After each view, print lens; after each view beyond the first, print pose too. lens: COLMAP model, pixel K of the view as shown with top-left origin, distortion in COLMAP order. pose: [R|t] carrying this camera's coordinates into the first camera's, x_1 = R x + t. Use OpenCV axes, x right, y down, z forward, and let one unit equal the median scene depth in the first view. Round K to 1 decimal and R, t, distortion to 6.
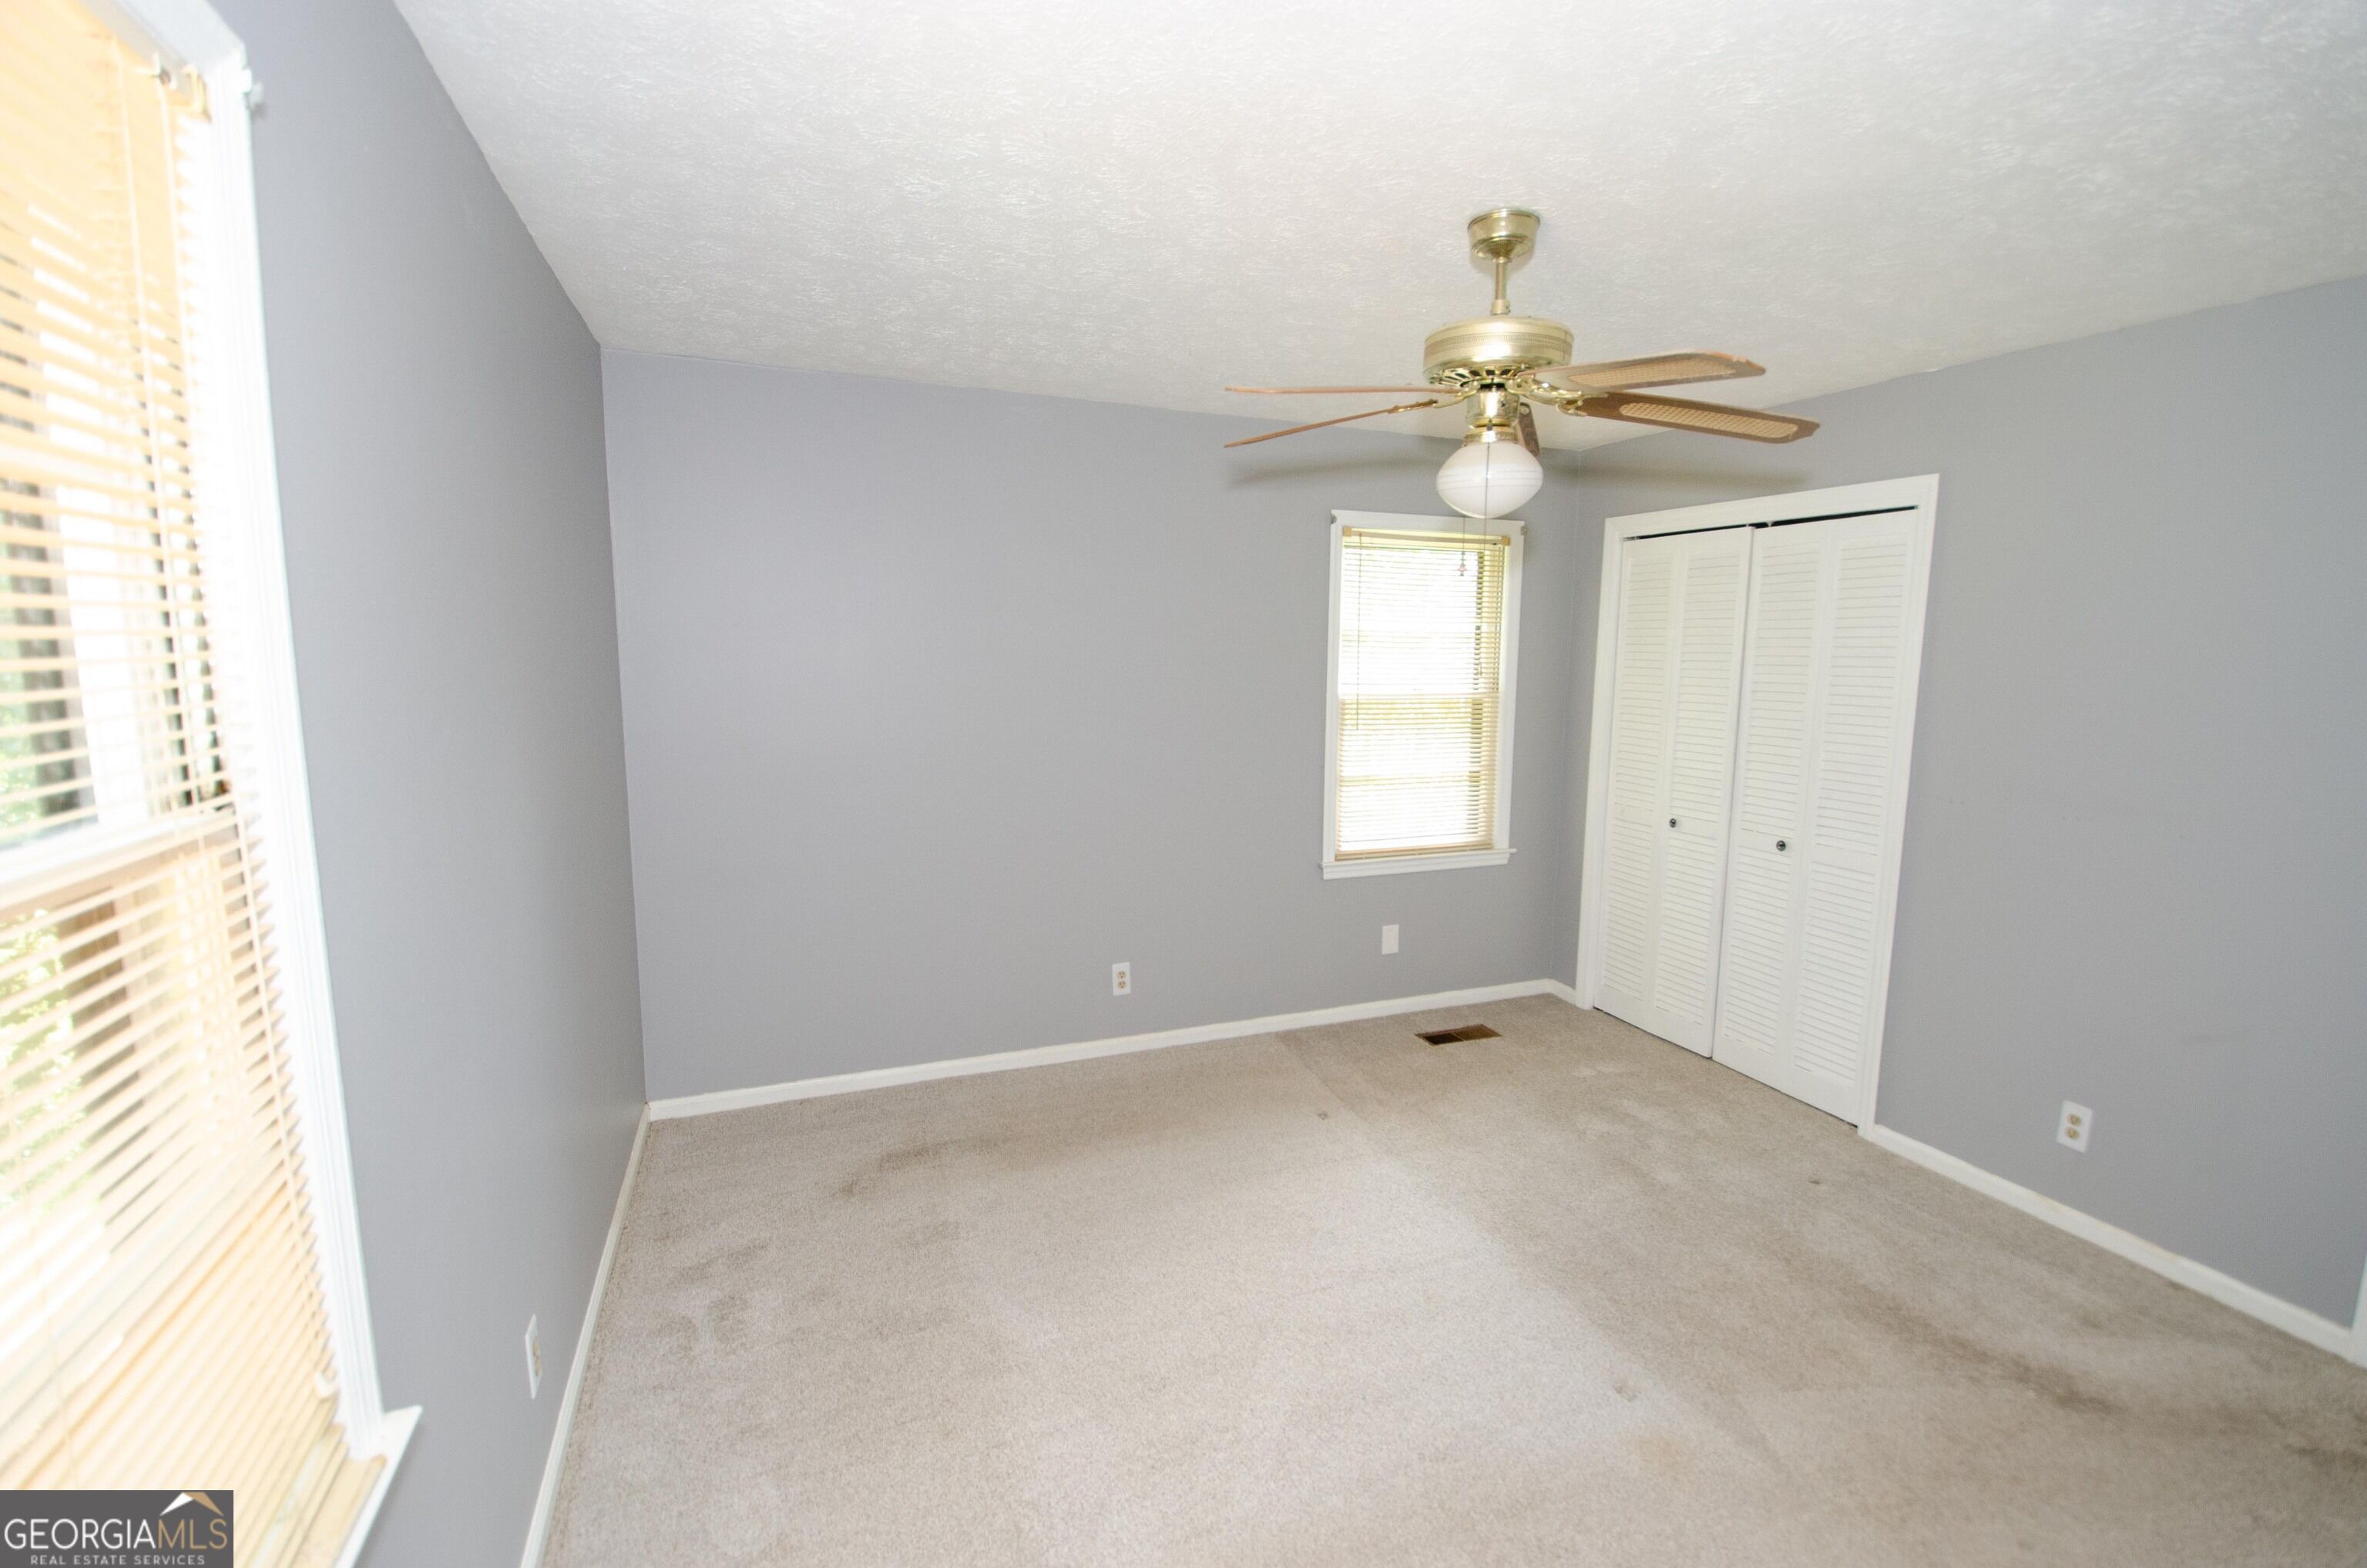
lens RADIAL K [[1025.2, 0, 1200.0], [0, 1025.2, 787.8], [0, 0, 1]] dist [0.023482, -0.028390]
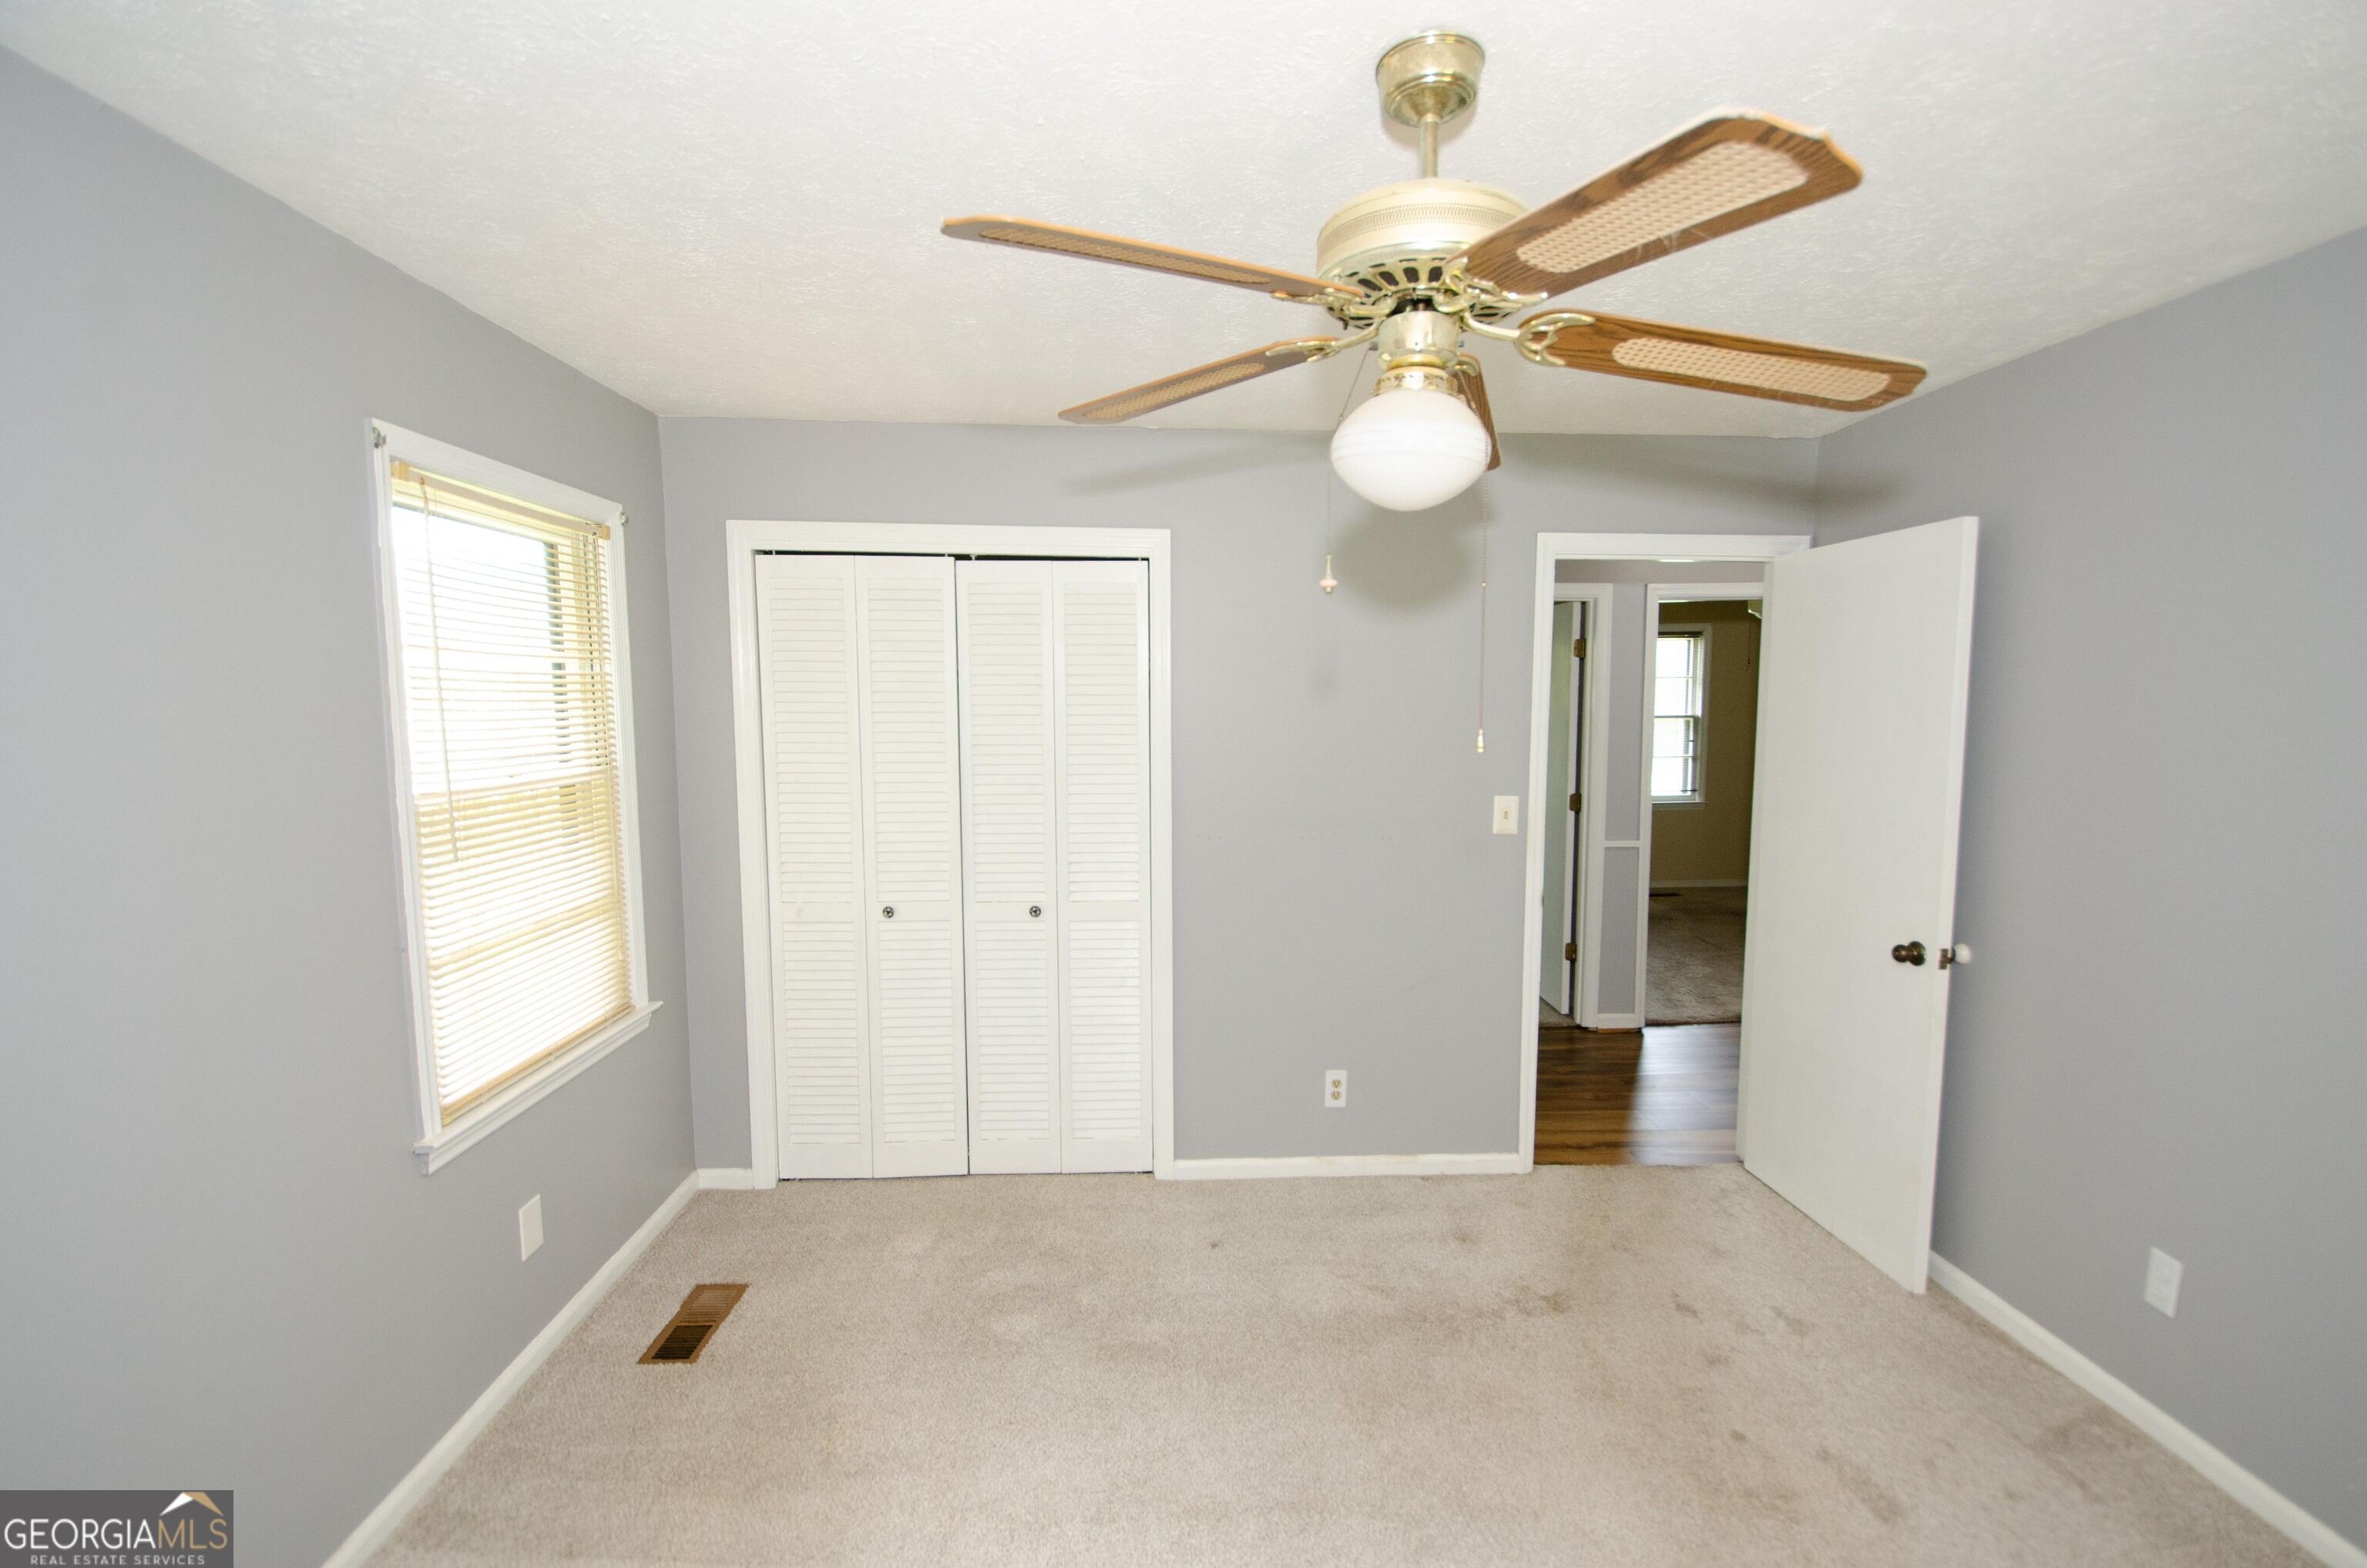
lens RADIAL K [[1025.2, 0, 1200.0], [0, 1025.2, 787.8], [0, 0, 1]] dist [0.023482, -0.028390]
pose [[0.329023, -0.094646, 0.939567, -0.221284], [0.132038, 0.989802, 0.053468, -0.077571], [-0.935045, 0.106466, 0.338165, 0.515787]]
